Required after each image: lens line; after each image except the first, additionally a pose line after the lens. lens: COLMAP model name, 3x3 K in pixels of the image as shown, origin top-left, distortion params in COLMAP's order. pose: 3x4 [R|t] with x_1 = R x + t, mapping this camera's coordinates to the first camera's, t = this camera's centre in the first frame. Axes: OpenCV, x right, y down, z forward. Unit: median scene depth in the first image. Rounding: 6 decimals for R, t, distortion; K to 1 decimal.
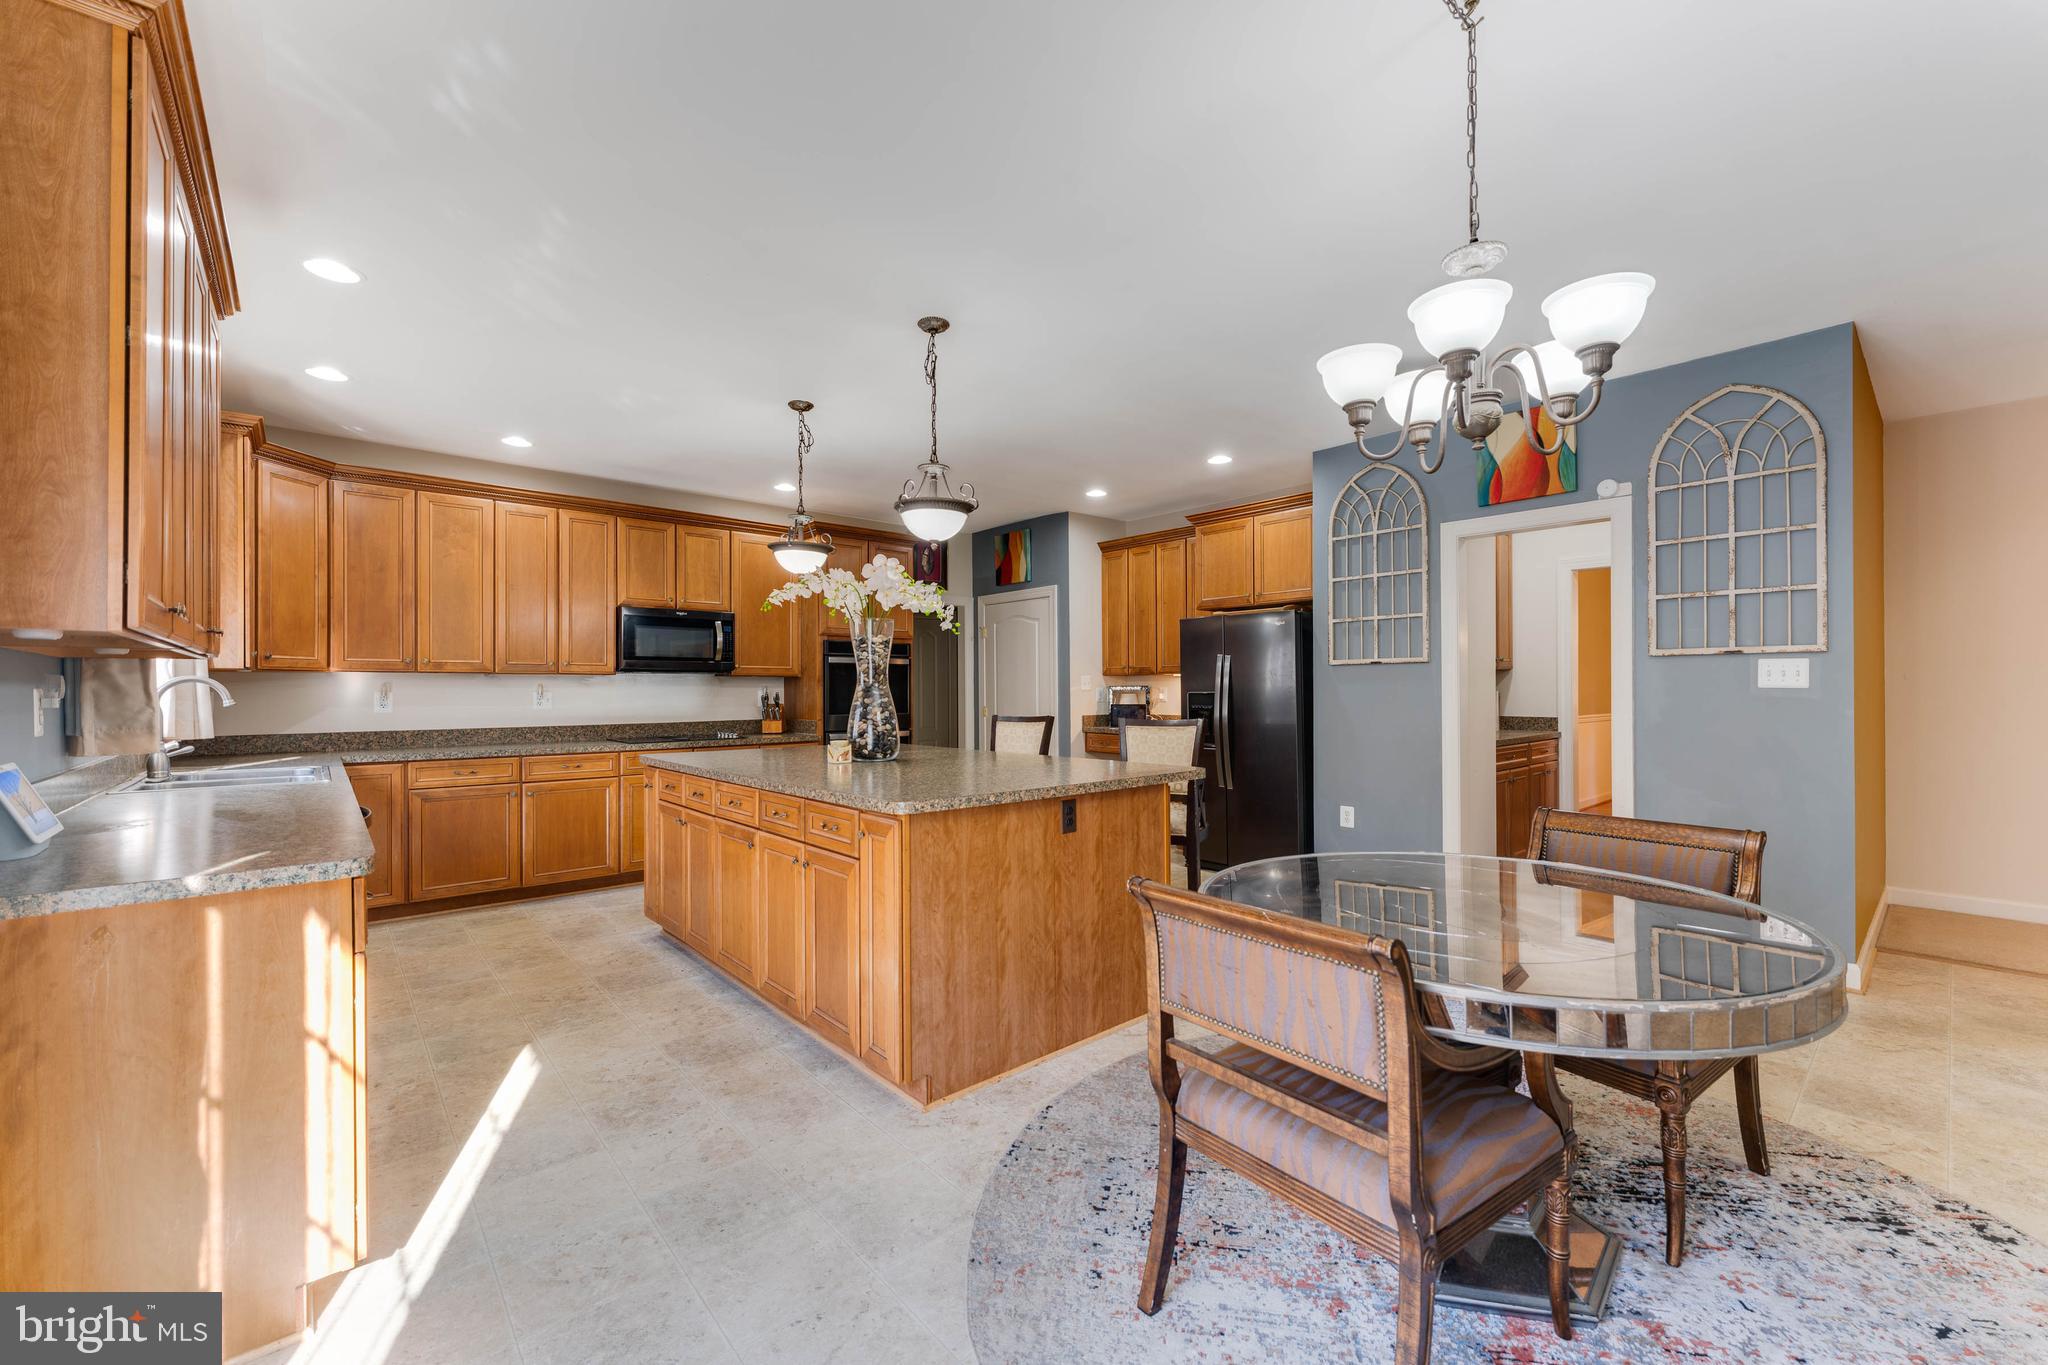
lens RADIAL K [[821.9, 0, 1024.0], [0, 821.9, 682.5], [0, 0, 1]] dist [-0.012822, 0.000043]
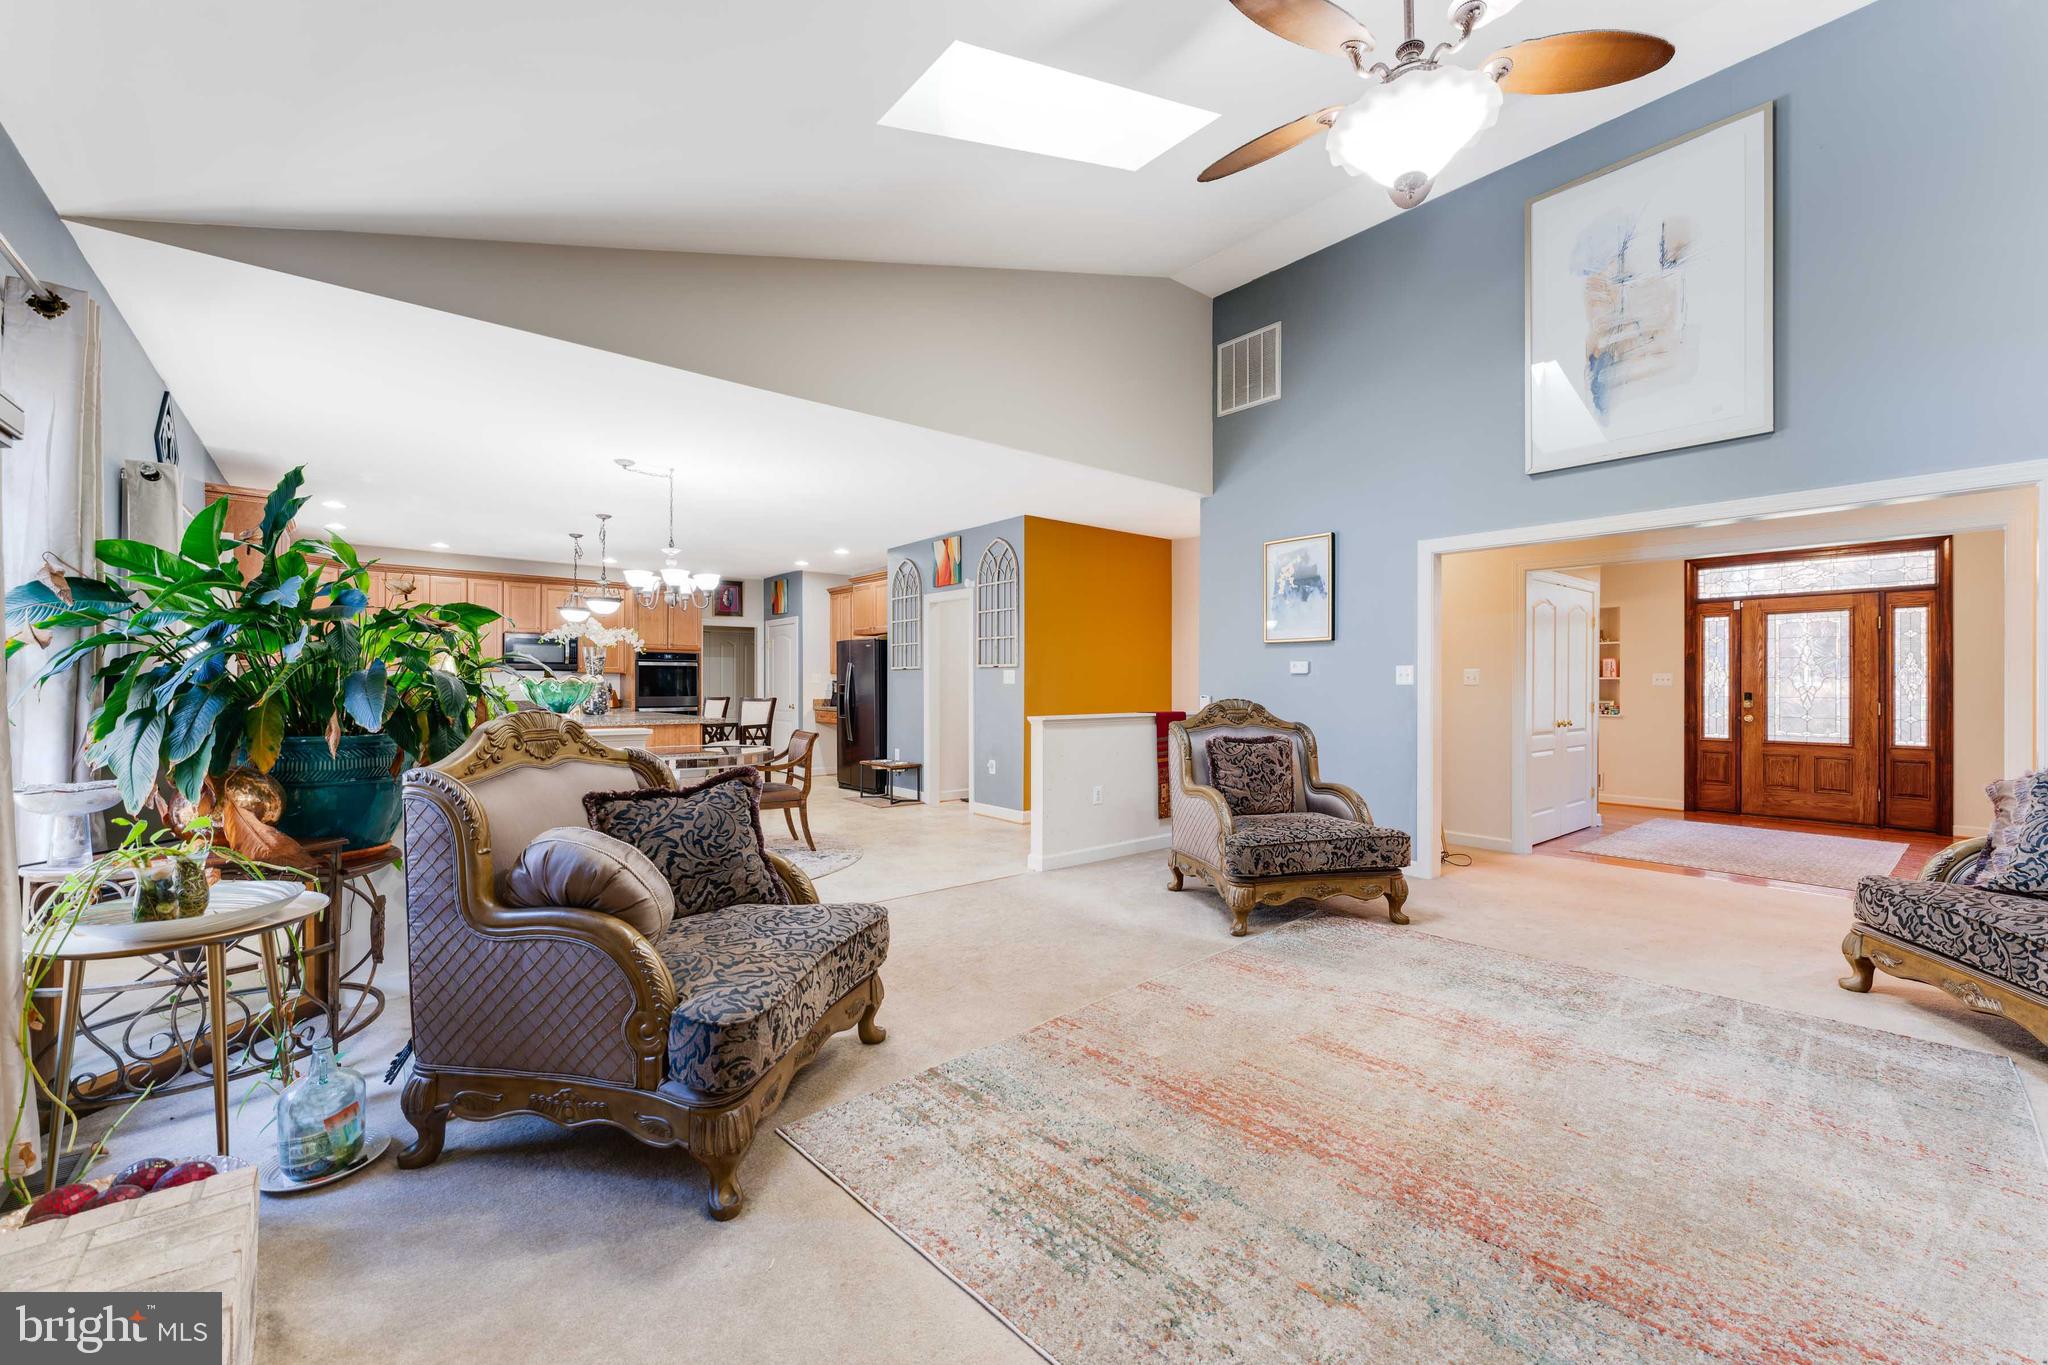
lens RADIAL K [[828.6, 0, 1031.8], [0, 828.6, 671.4], [0, 0, 1]] dist [0.000055, -0.000166]
pose [[0.999804, 0.004743, -0.019207, 0.712427], [-0.004829, 0.999979, -0.004425, -0.010350], [0.019186, 0.004517, 0.999806, -0.797550]]
